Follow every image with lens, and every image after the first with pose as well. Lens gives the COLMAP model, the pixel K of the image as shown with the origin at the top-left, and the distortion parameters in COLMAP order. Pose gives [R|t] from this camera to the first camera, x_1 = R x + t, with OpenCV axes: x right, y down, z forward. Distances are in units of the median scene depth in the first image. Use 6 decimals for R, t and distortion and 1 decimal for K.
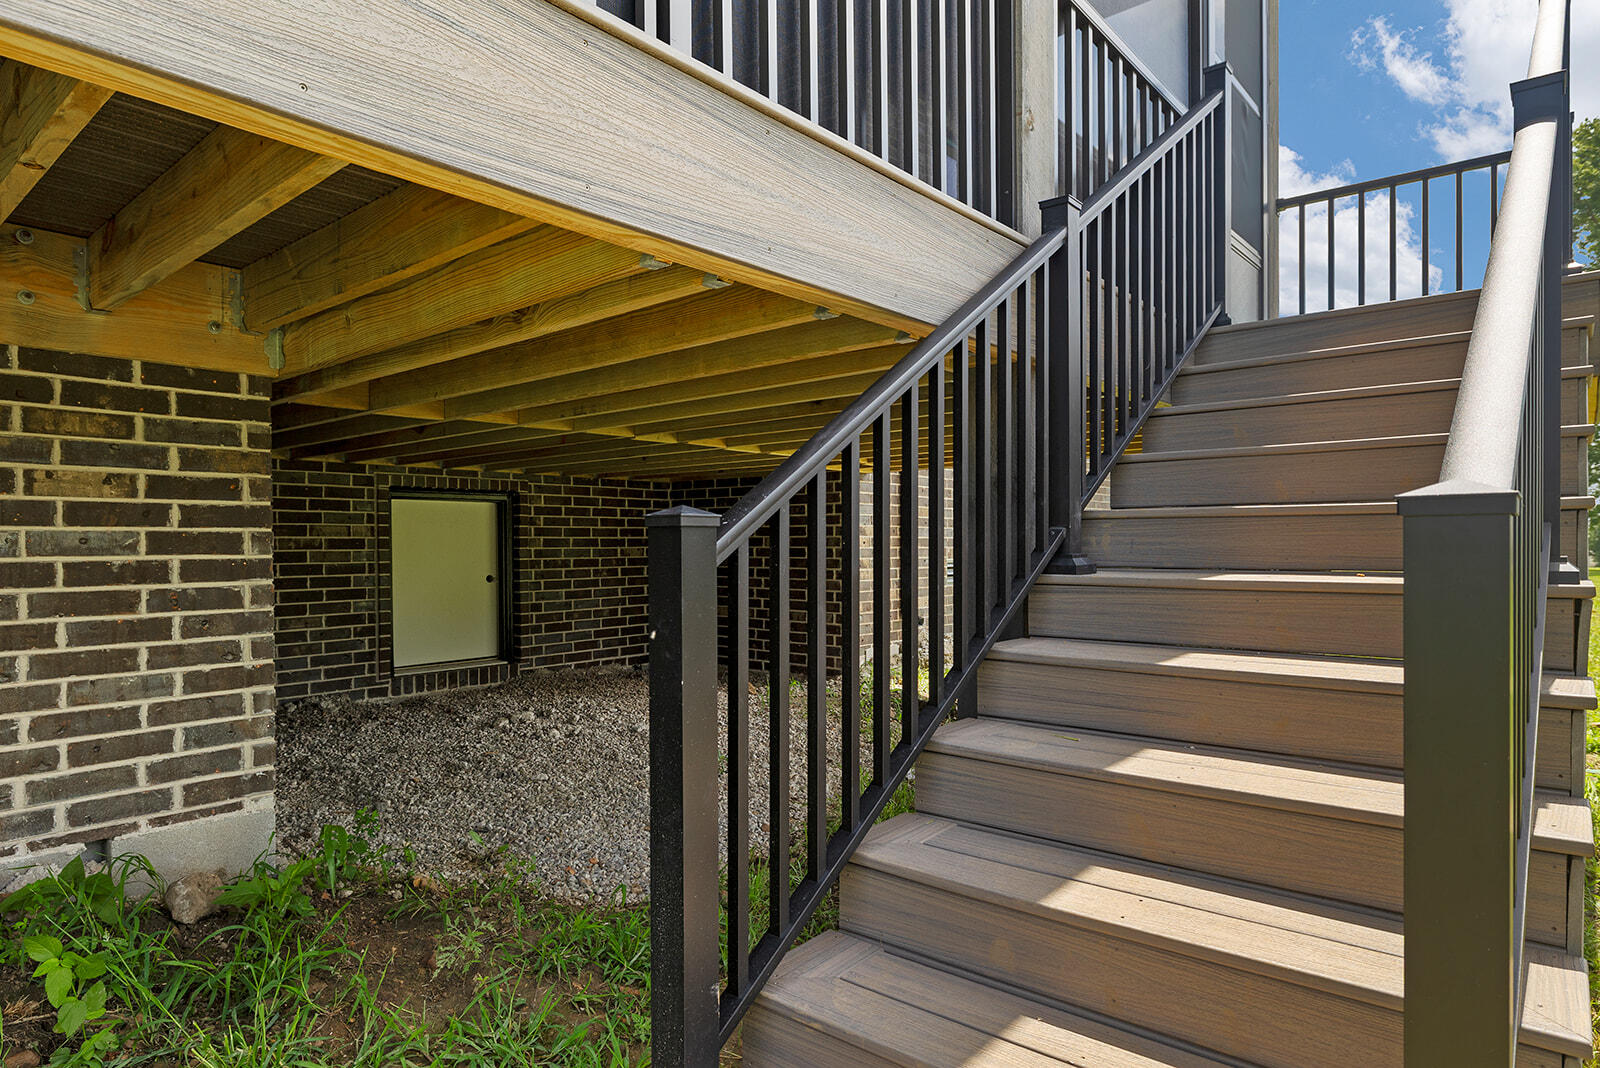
lens RADIAL K [[919.4, 0, 802.1], [0, 919.4, 544.6], [0, 0, 1]] dist [0.000126, -0.000158]
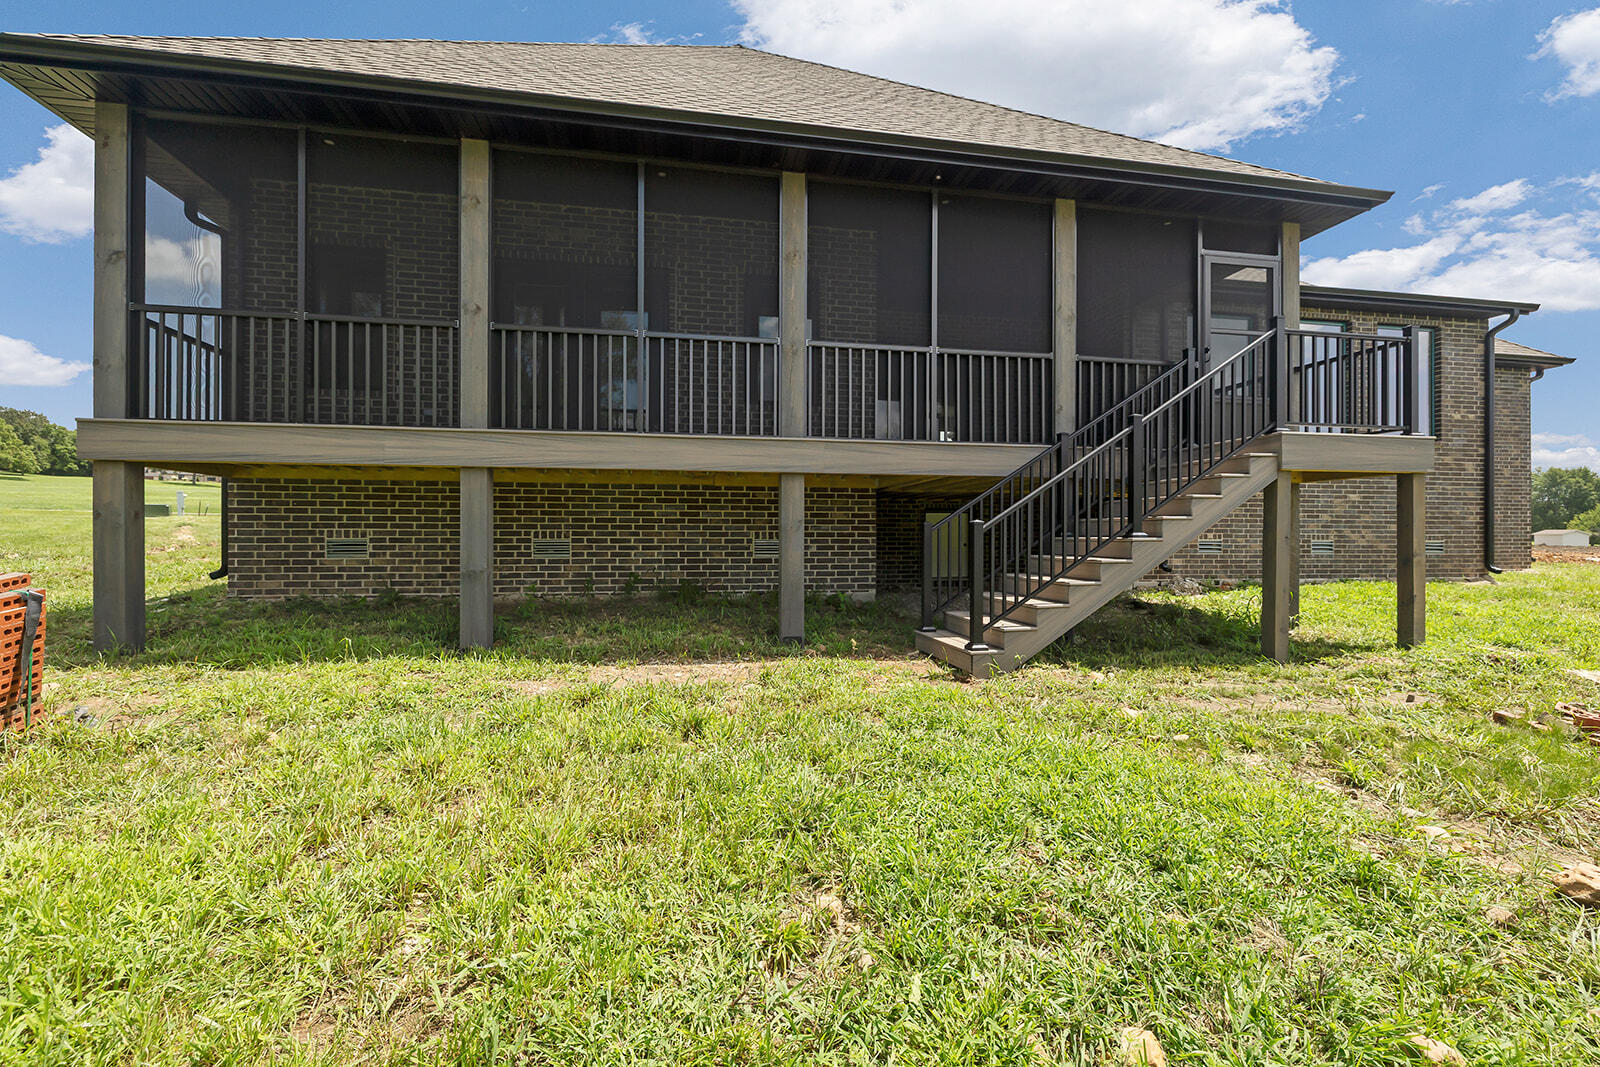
lens RADIAL K [[688.9, 0, 800.4], [0, 688.9, 528.9], [0, 0, 1]] dist [0.002899, -0.000956]
pose [[0.773050, 0.006277, -0.634314, 1.202362], [-0.011429, 0.999927, -0.004033, 0.017505], [0.634242, 0.010367, 0.773065, -1.718144]]
